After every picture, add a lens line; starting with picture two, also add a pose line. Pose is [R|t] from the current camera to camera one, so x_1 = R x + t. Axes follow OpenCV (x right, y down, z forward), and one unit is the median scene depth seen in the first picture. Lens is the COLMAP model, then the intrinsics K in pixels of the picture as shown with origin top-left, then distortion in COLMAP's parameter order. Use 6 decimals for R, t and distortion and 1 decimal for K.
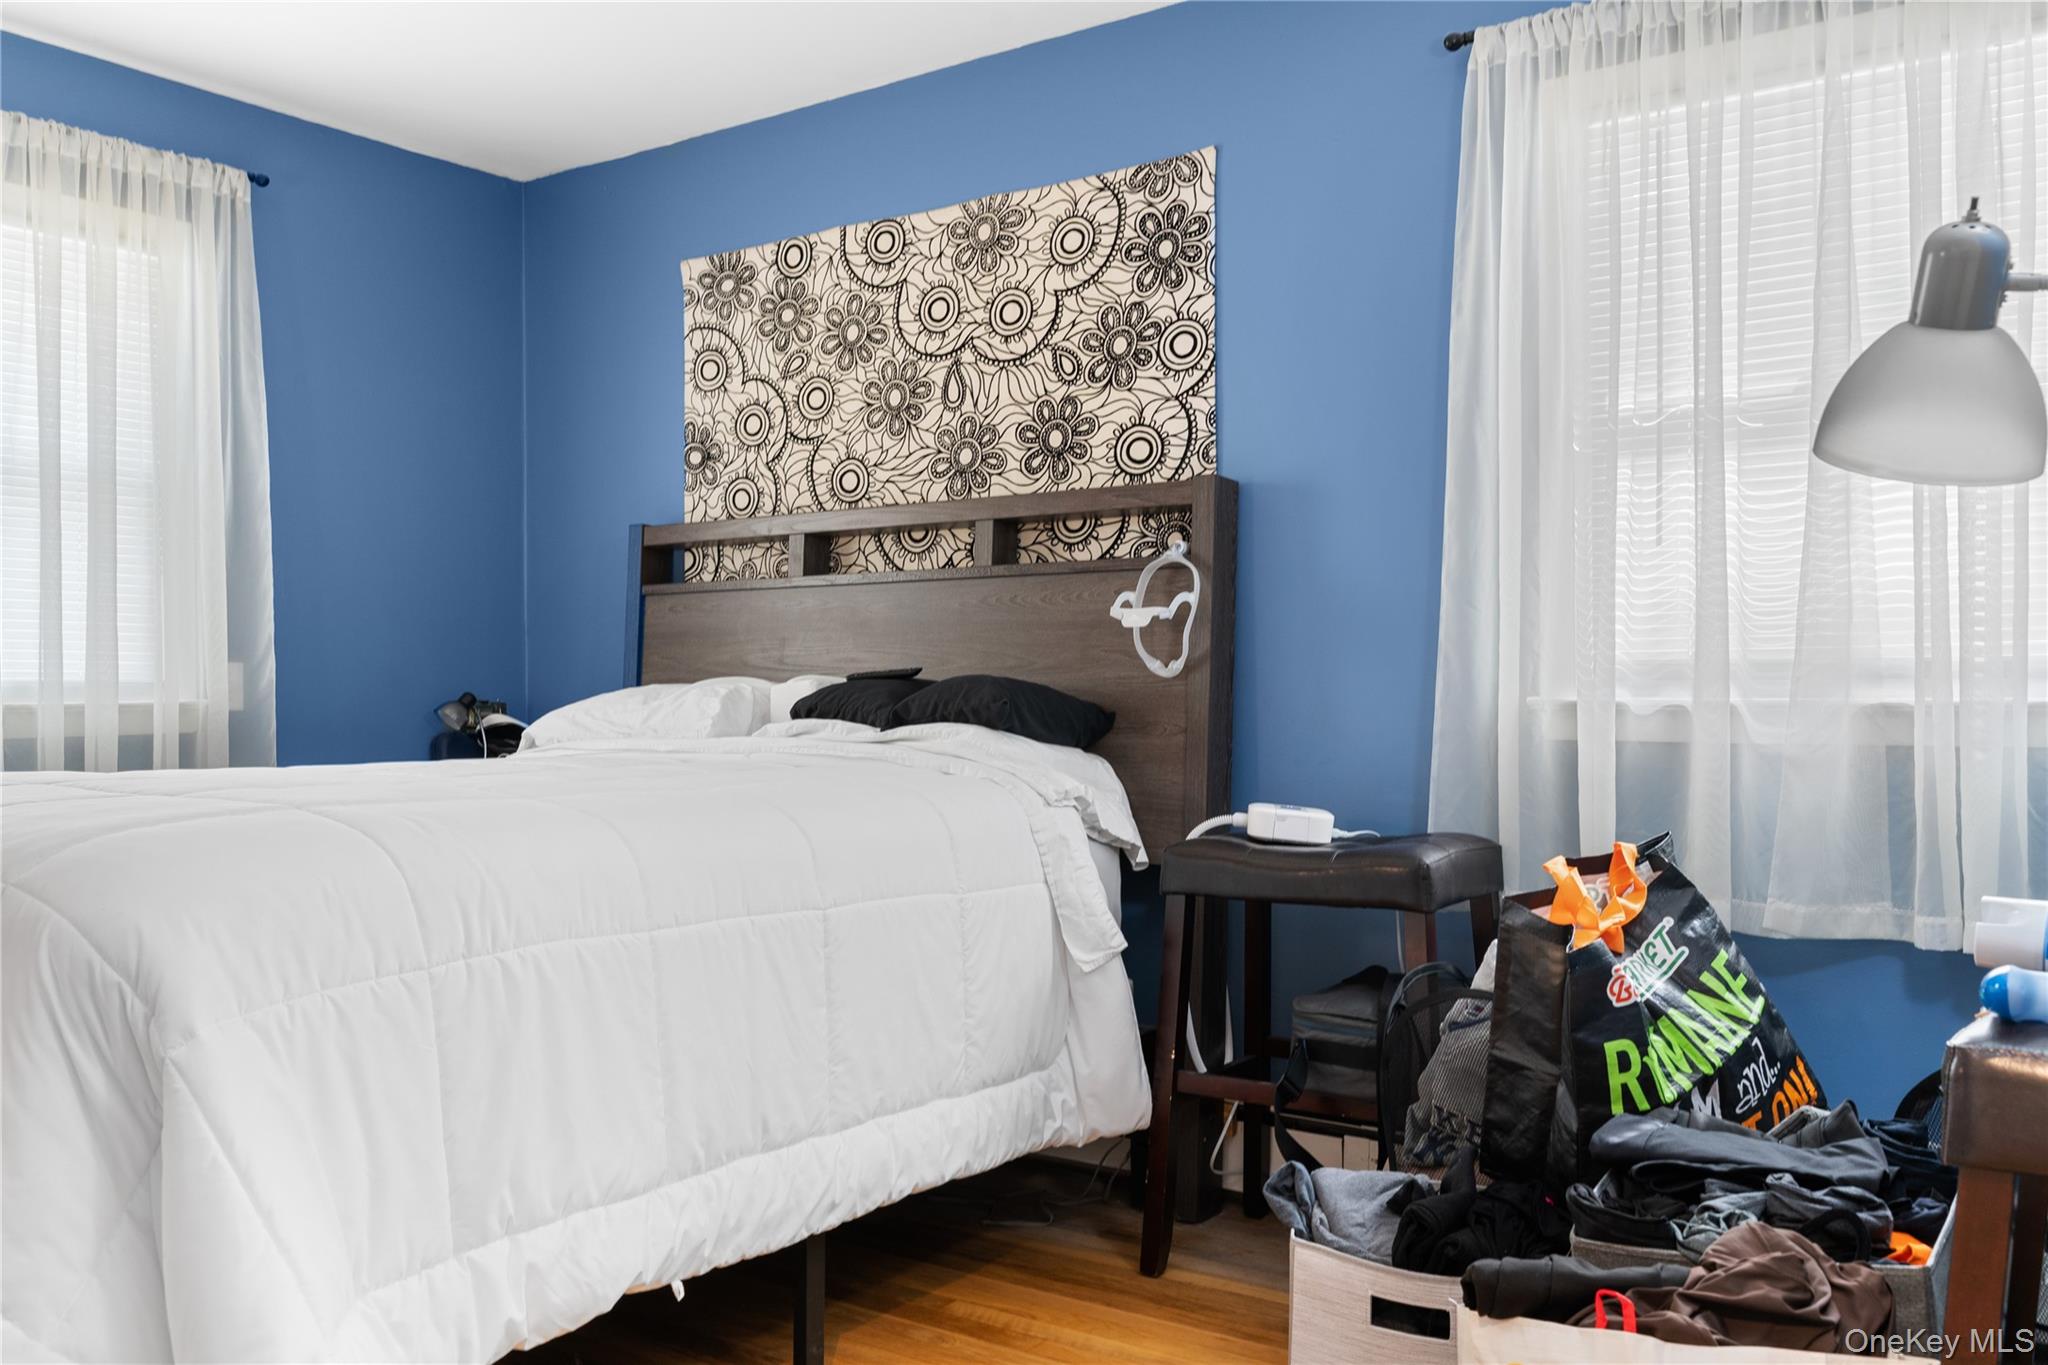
lens RADIAL K [[1675.9, 0, 1016.2], [0, 1675.9, 698.8], [0, 0, 1]] dist [-0.003251, -0.011046]
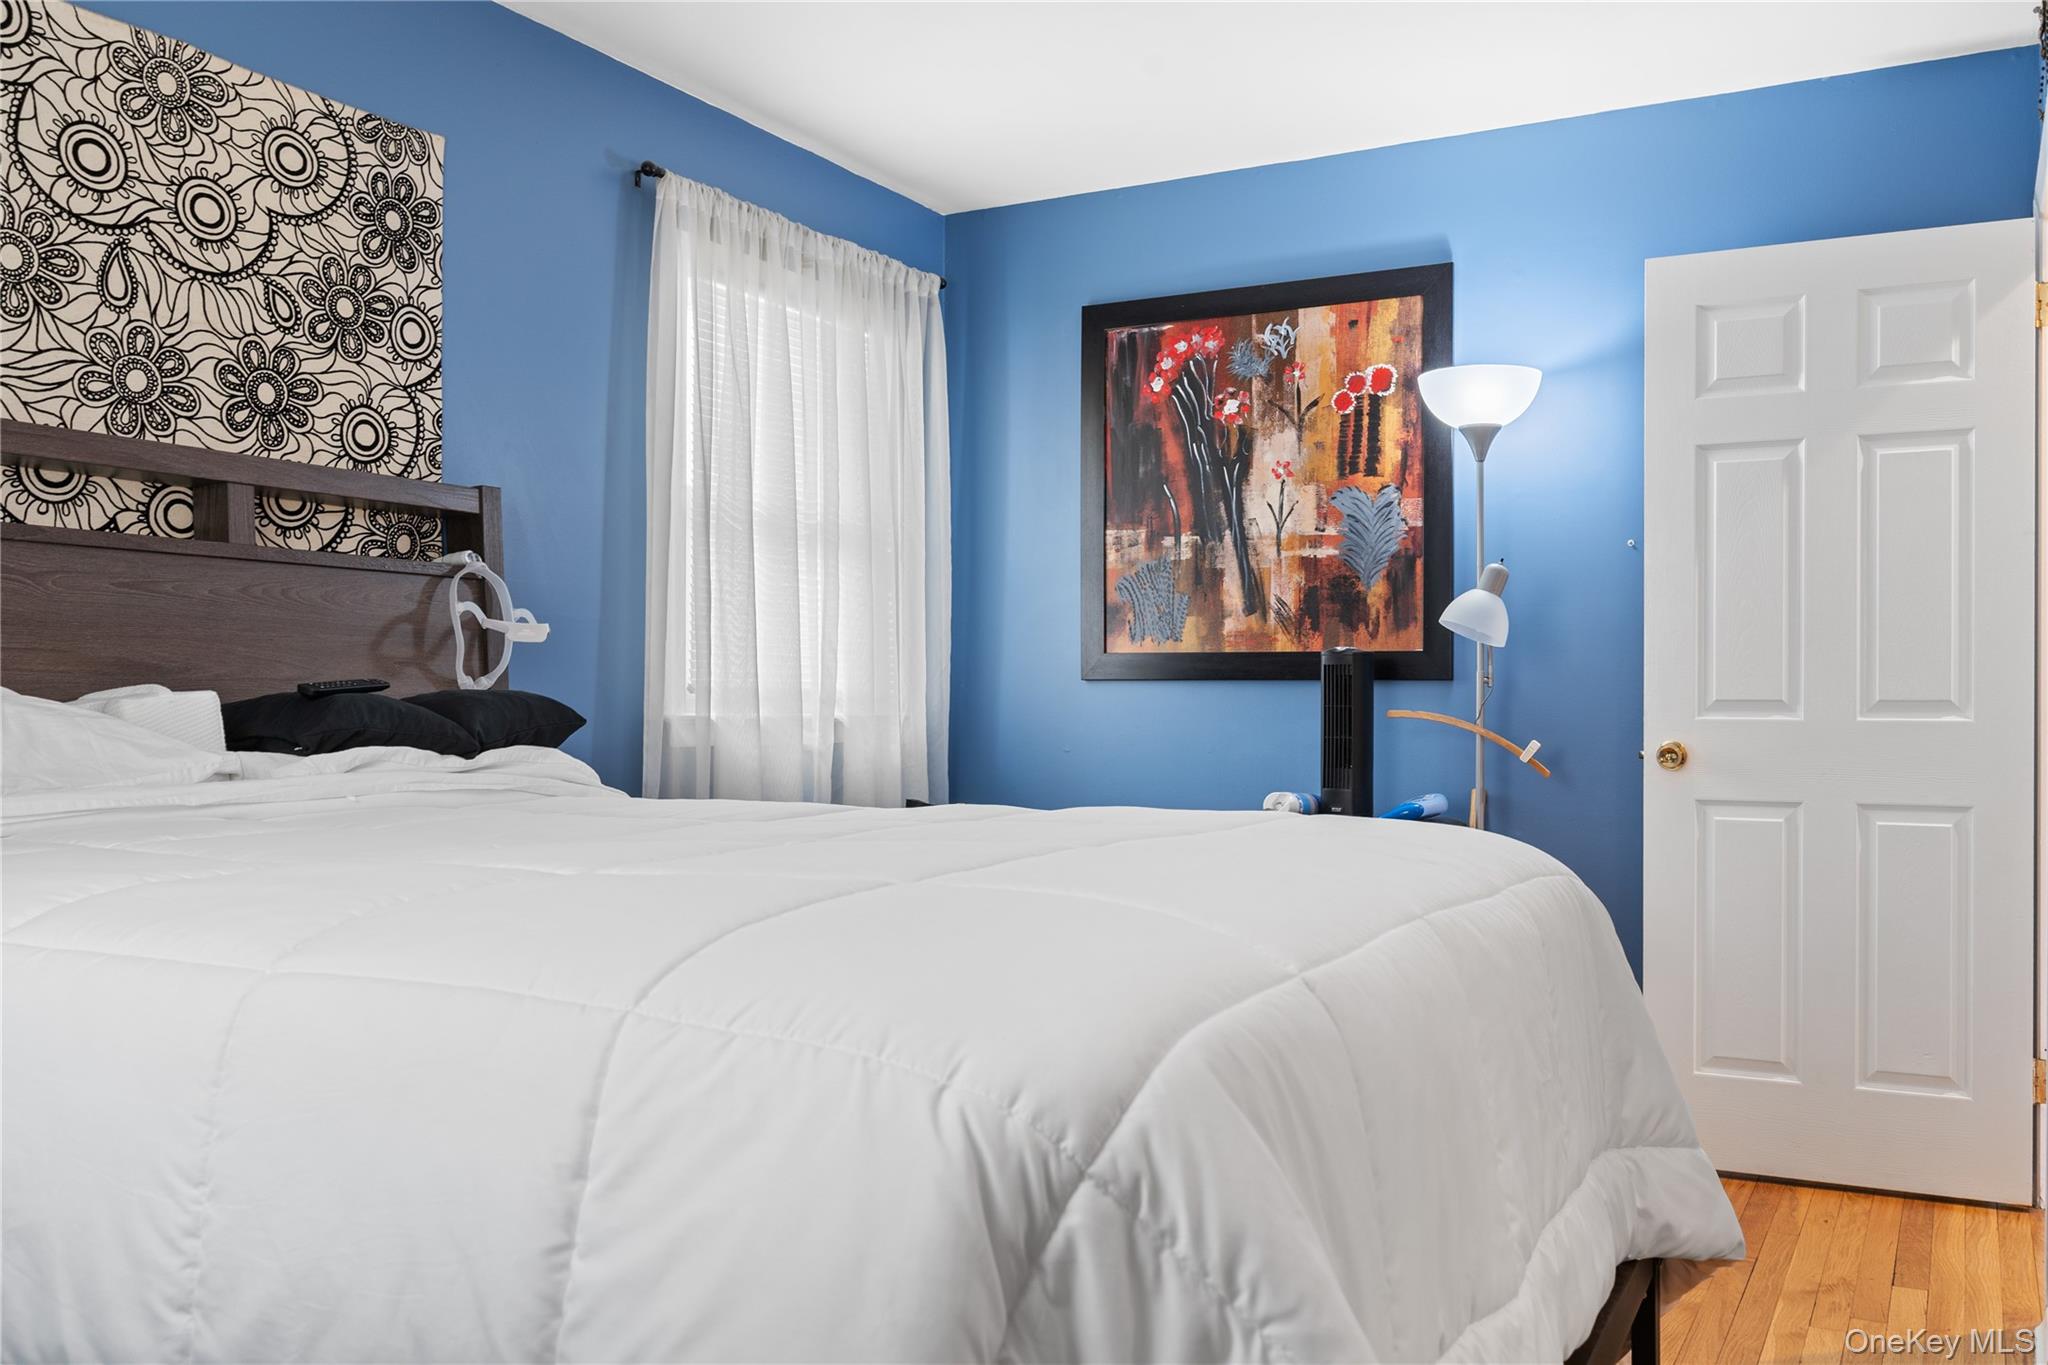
lens RADIAL K [[1675.9, 0, 1016.2], [0, 1675.9, 698.8], [0, 0, 1]] dist [-0.003251, -0.011046]
pose [[-0.102338, 0.002639, 0.994746, -0.813617], [-0.001665, 0.999995, -0.002825, -0.007473], [-0.994748, -0.001945, -0.102333, 0.728667]]
